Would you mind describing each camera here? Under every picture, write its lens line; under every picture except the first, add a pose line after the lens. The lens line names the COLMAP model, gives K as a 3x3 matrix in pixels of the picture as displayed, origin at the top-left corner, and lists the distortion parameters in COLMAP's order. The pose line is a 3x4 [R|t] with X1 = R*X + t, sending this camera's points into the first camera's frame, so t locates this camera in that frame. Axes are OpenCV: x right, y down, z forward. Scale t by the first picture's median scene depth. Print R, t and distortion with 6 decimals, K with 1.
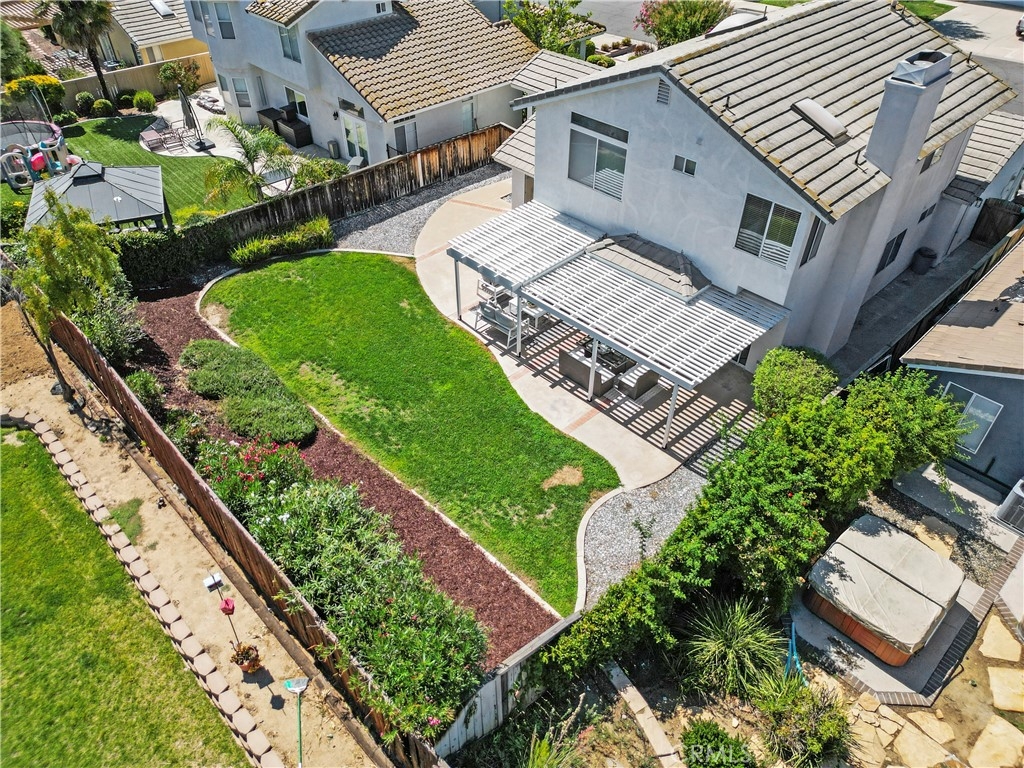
lens RADIAL K [[718.4, 0, 508.8], [0, 718.4, 386.6], [0, 0, 1]] dist [0.062775, -0.058381]
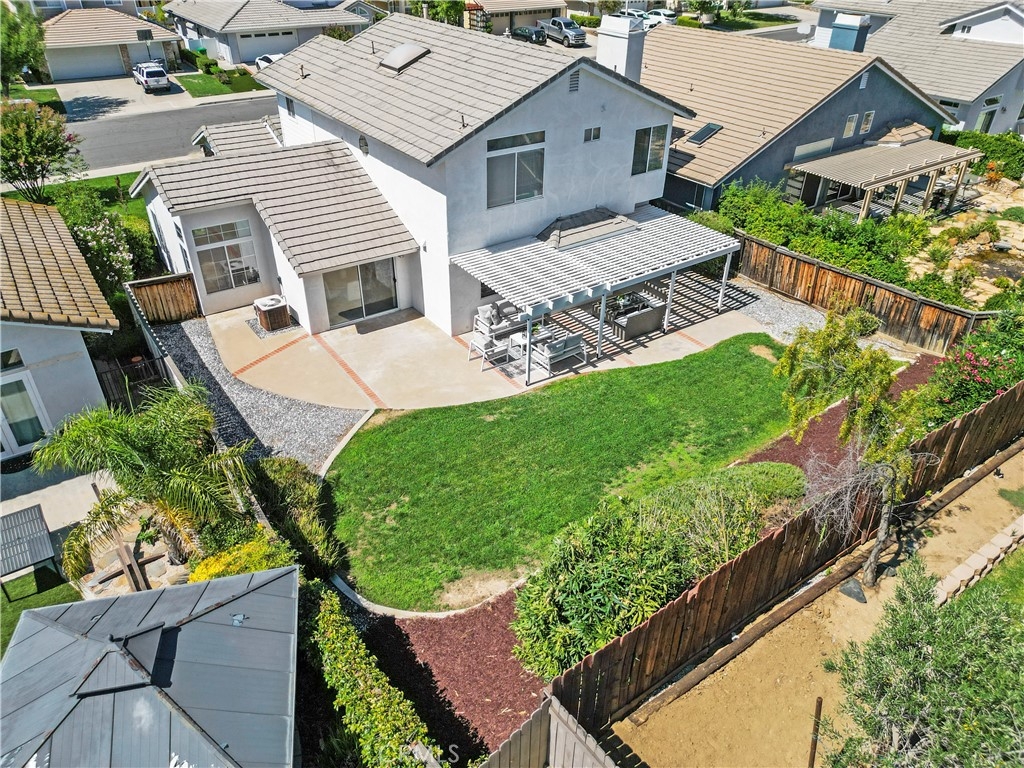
lens RADIAL K [[718.4, 0, 508.8], [0, 718.4, 386.6], [0, 0, 1]] dist [0.062775, -0.058381]
pose [[0.159384, -0.540560, 0.826070, -0.951936], [0.632297, 0.698509, 0.335091, -0.477375], [-0.758154, 0.468914, 0.453126, 0.715176]]
